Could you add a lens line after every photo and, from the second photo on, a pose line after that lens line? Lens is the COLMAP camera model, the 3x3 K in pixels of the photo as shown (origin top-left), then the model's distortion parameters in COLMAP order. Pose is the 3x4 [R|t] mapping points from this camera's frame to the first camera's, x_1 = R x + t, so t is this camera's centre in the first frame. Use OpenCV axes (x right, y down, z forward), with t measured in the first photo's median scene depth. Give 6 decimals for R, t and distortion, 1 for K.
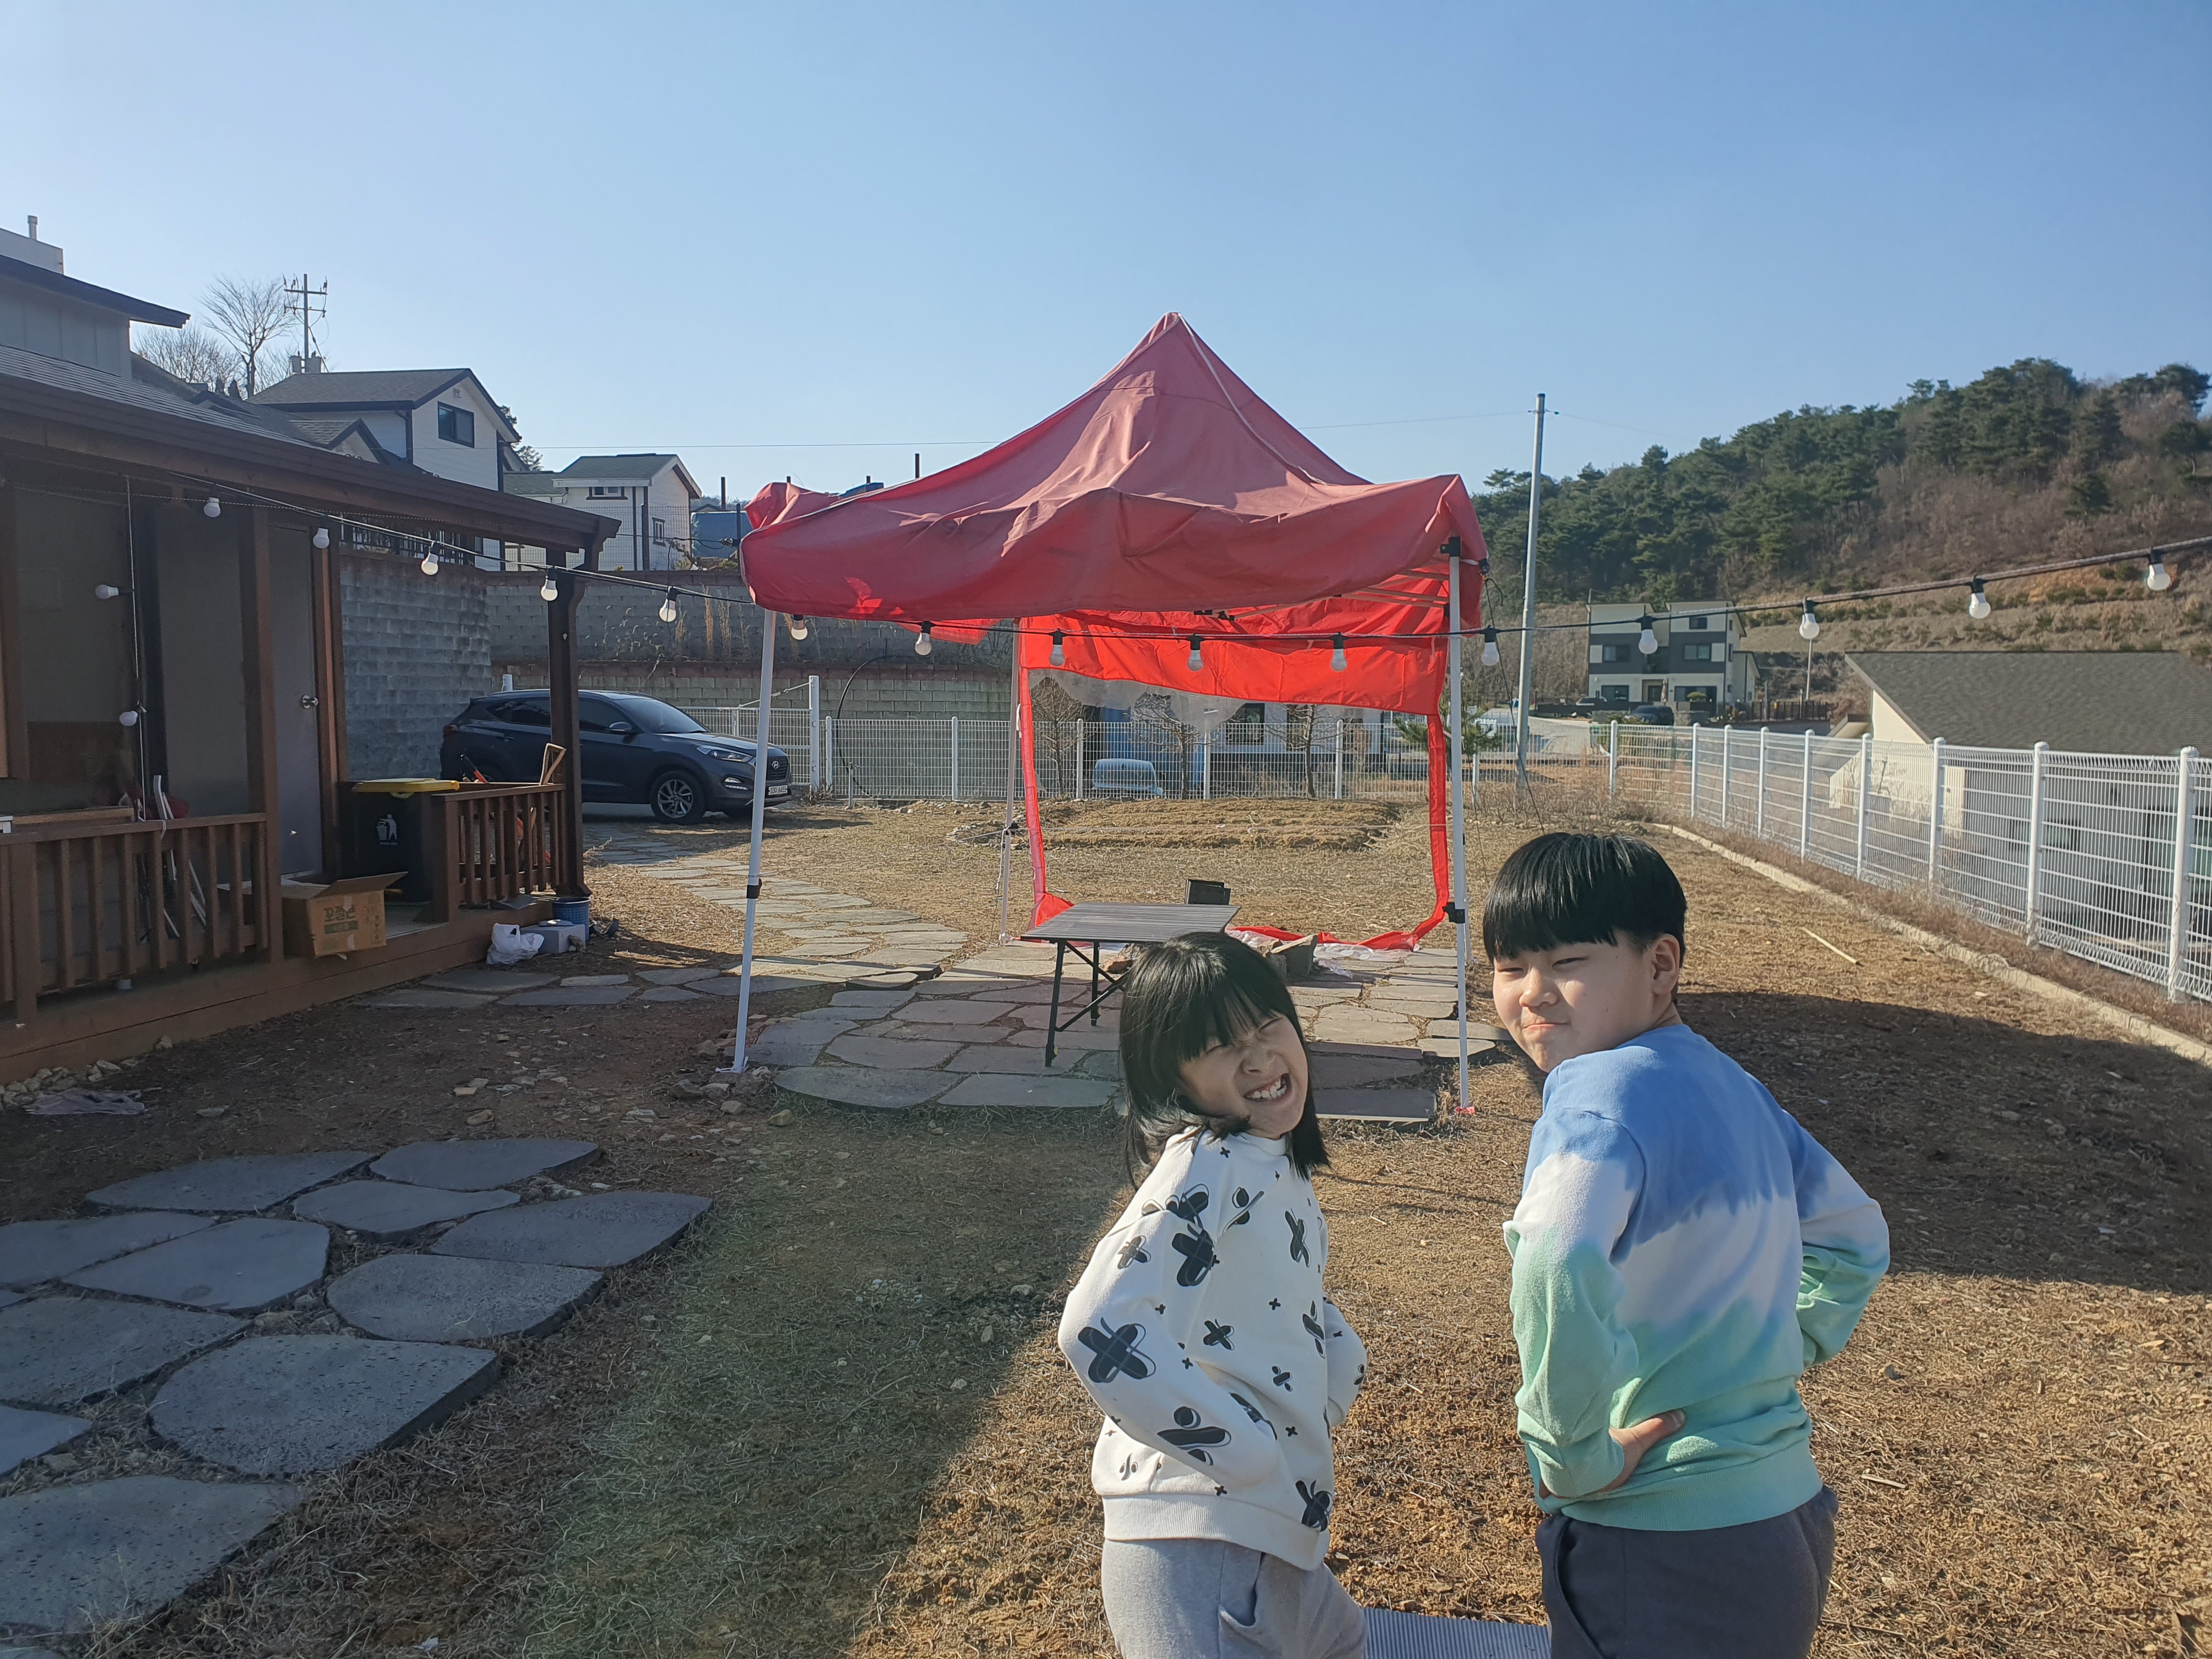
lens RADIAL K [[1711.9, 0, 1078.8], [0, 1711.9, 828.6], [0, 0, 1]] dist [0.066560, -0.061989]
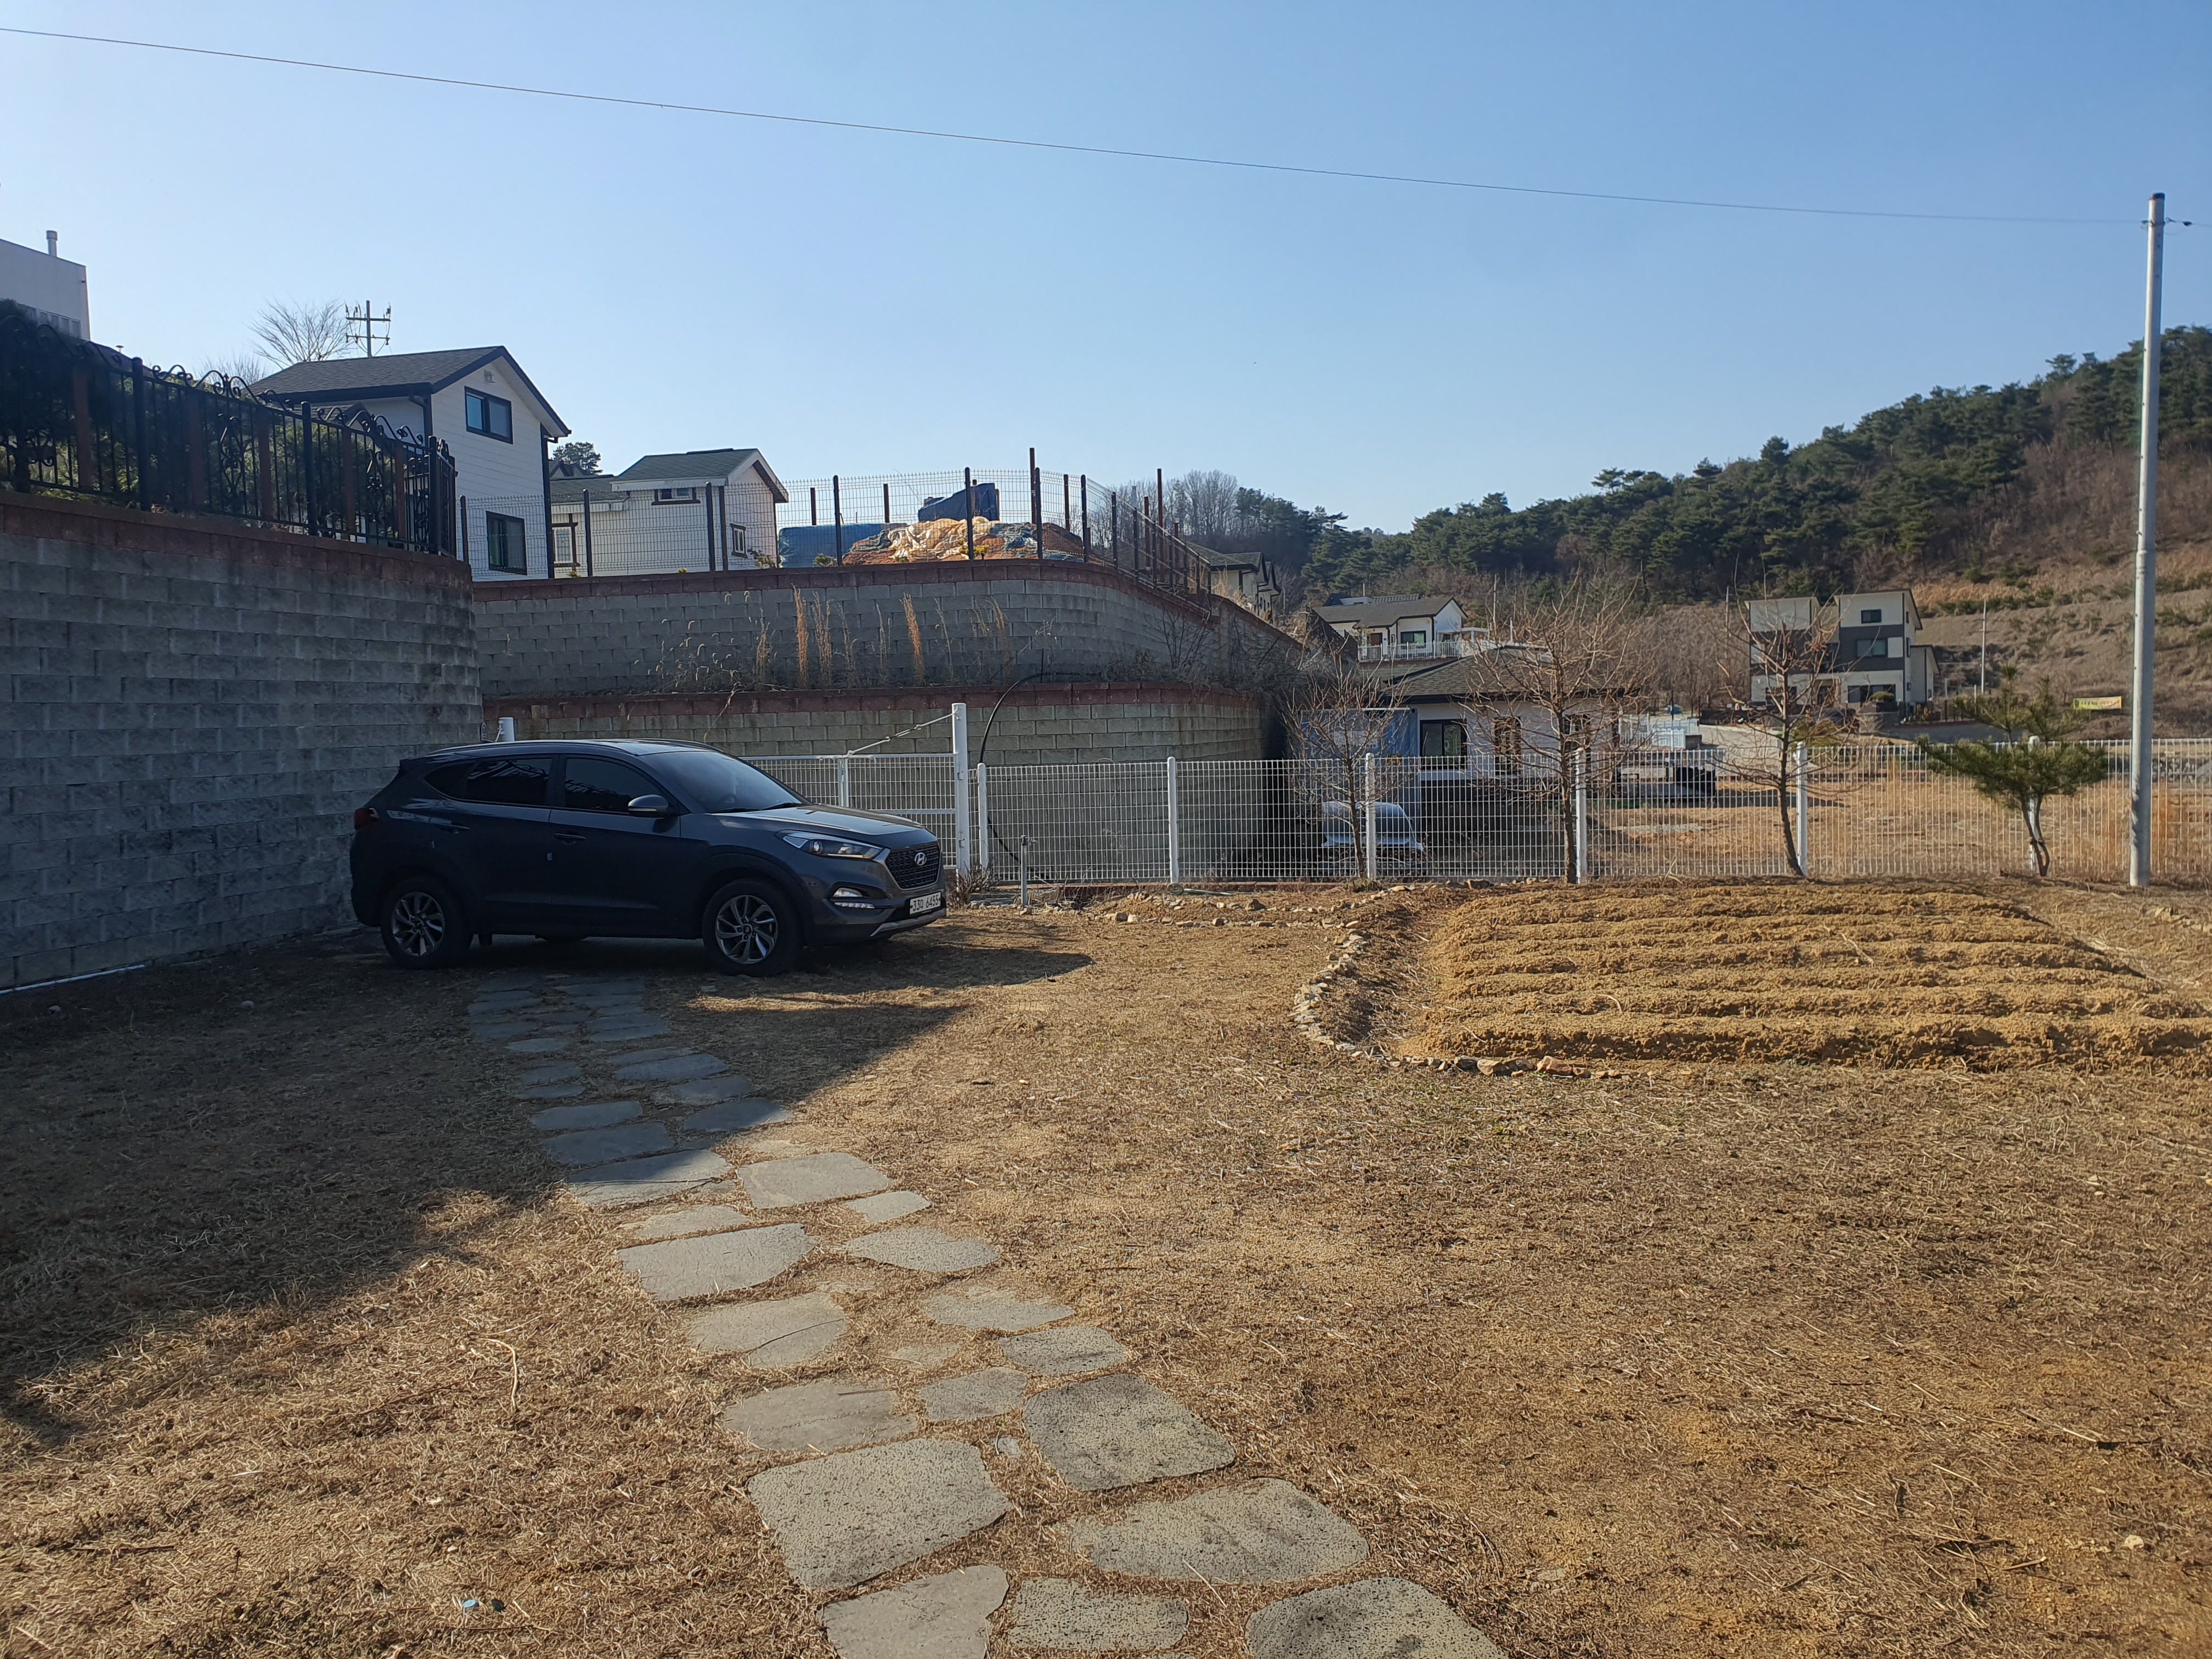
lens RADIAL K [[1726.5, 0, 1089.7], [0, 1726.5, 828.7], [0, 0, 1]] dist [0.033880, 0.011463]
pose [[0.998289, -0.031287, -0.049392, -0.036581], [0.030575, 0.999418, -0.015105, -0.014690], [0.049836, 0.013569, 0.998665, 0.170850]]
